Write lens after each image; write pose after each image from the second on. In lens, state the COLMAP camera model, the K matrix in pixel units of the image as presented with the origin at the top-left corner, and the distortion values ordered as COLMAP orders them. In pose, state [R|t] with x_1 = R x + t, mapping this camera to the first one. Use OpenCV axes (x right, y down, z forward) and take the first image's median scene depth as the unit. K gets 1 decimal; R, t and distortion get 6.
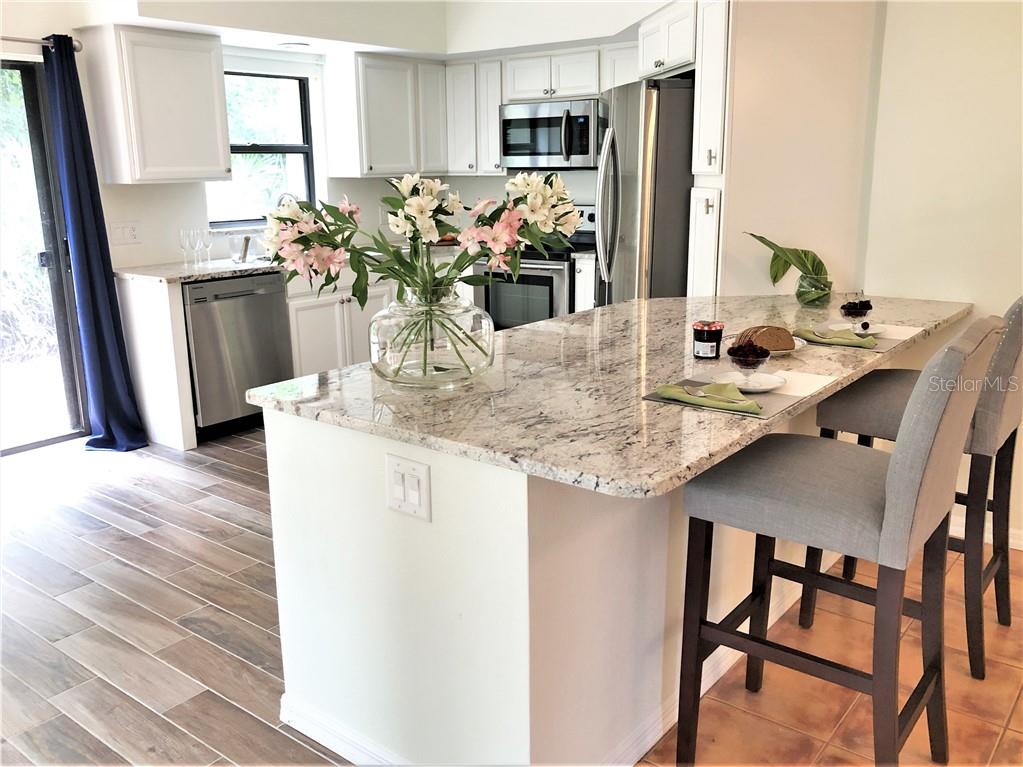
lens RADIAL K [[895.0, 0, 489.7], [0, 895.0, 389.1], [0, 0, 1]] dist [0.011109, 0.006339]
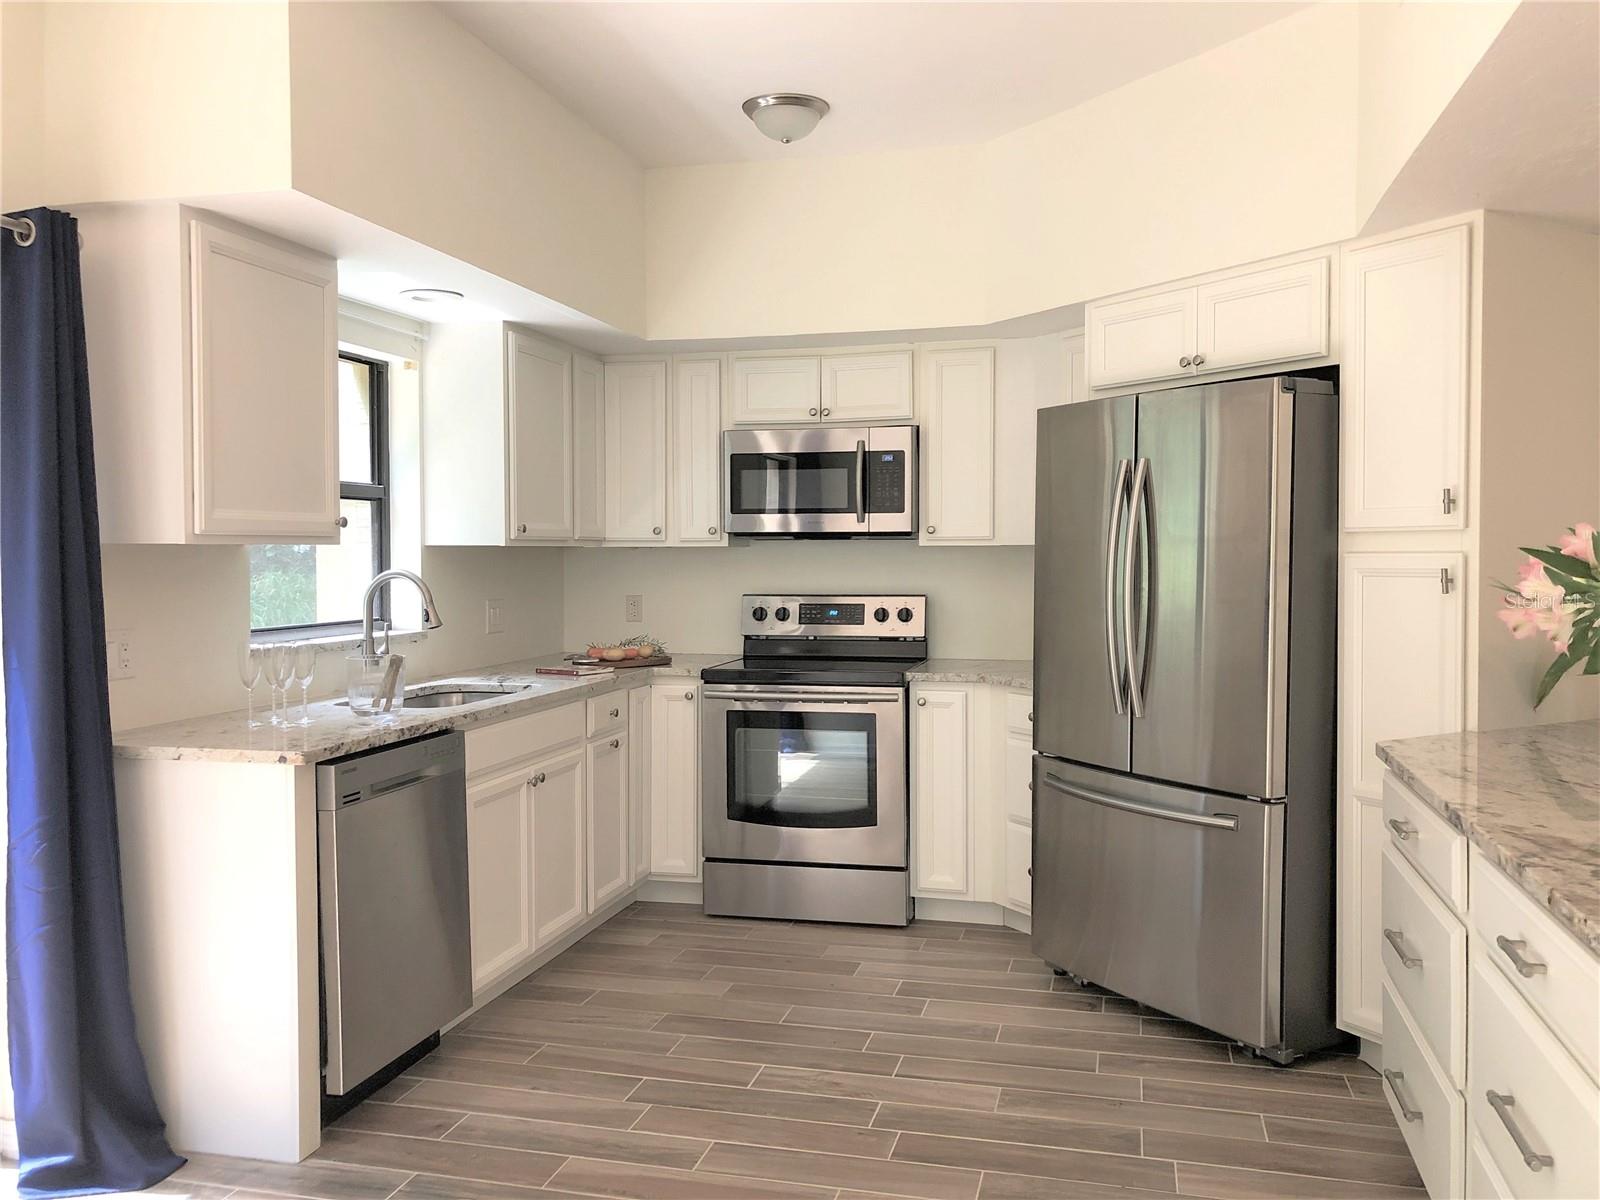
lens RADIAL K [[1312.5, 0, 803.4], [0, 1312.5, 598.5], [0, 0, 1]] dist [0.021608, -0.020613]
pose [[0.906276, -0.005534, 0.422651, -0.330325], [0.095206, 0.976892, -0.191358, -0.041196], [-0.411825, 0.213662, 0.885860, 0.254196]]
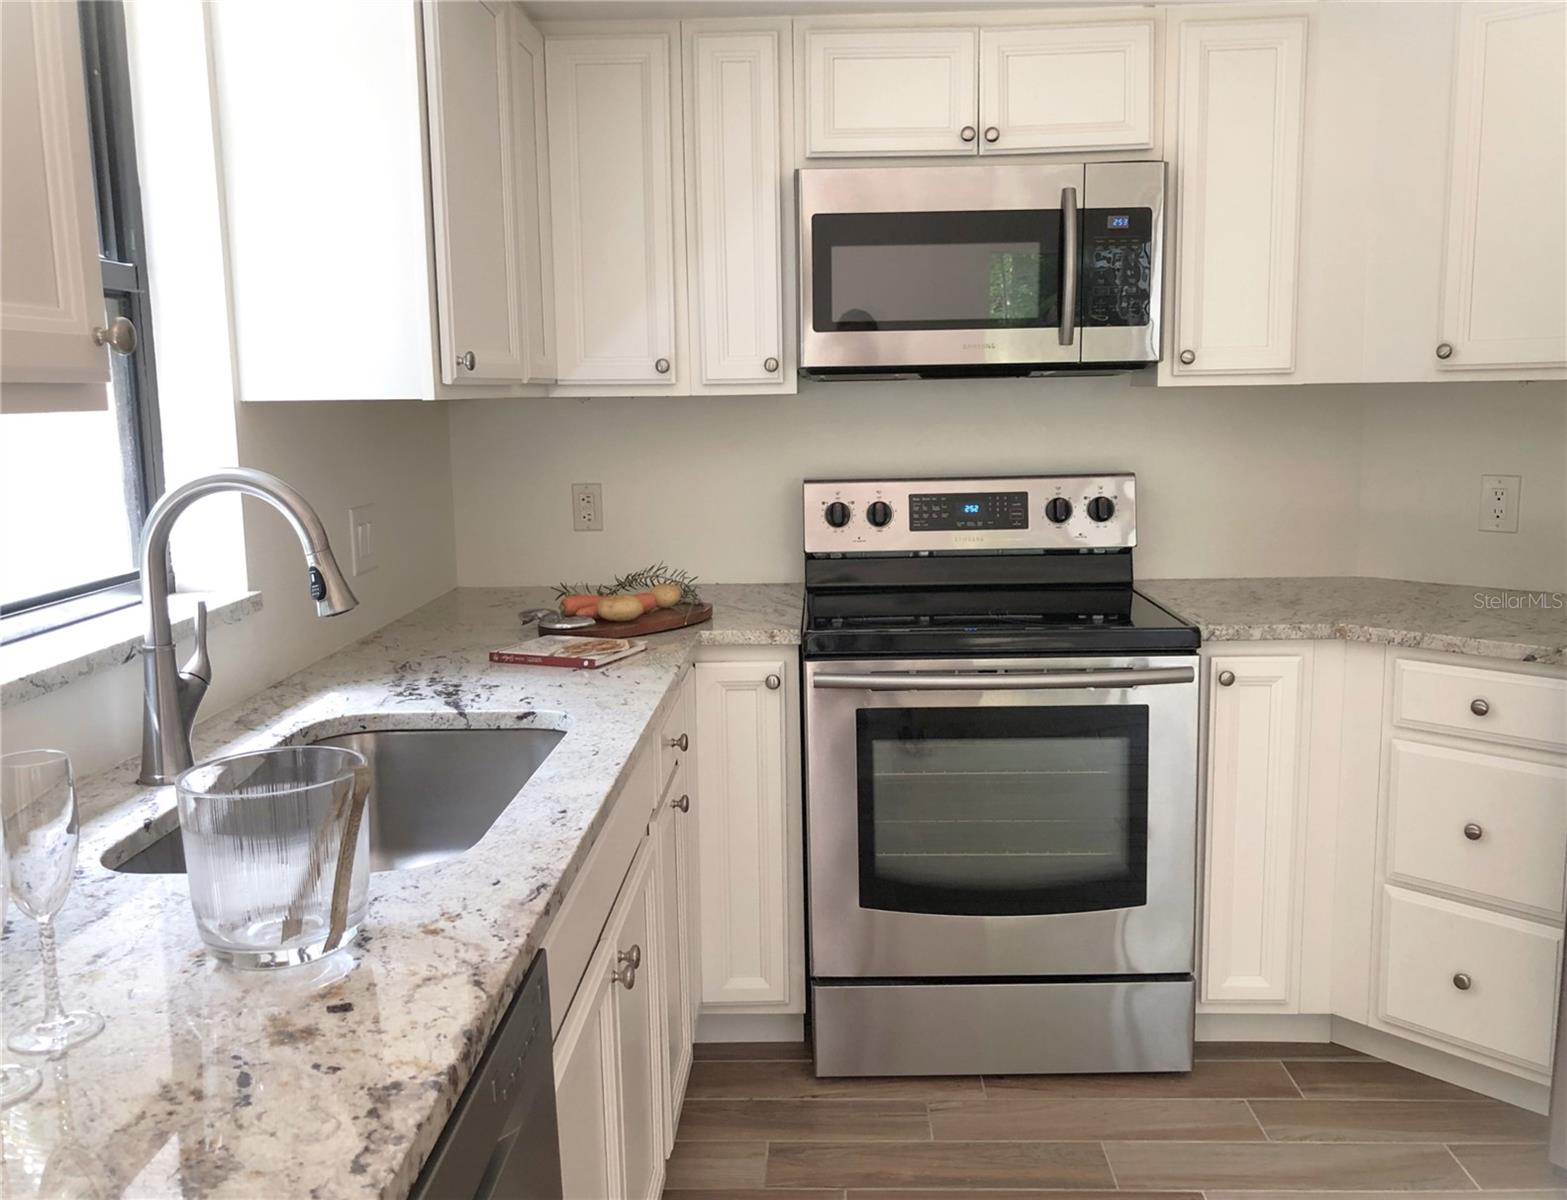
lens RADIAL K [[1350.8, 0, 776.4], [0, 1350.8, 613.8], [0, 0, 1]] dist [0.037017, -0.004419]
pose [[0.797708, -0.100897, 0.594544, -0.309169], [0.155089, 0.987067, -0.040574, -0.158923], [-0.582761, 0.124573, 0.803039, 0.697144]]
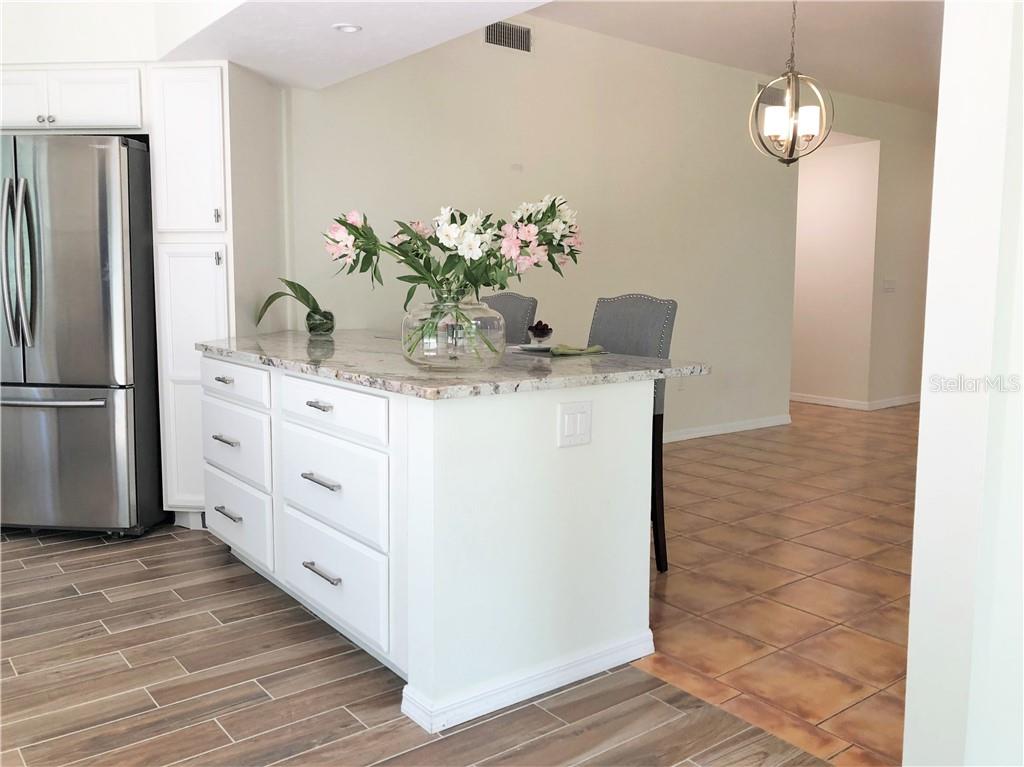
lens RADIAL K [[840.0, 0, 510.4], [0, 840.0, 383.9], [0, 0, 1]] dist [0.021608, -0.020613]
pose [[0.218062, -0.108550, 0.969879, -0.467232], [0.229192, 0.971698, 0.057224, -0.015536], [-0.948641, 0.209810, 0.236769, 0.271290]]
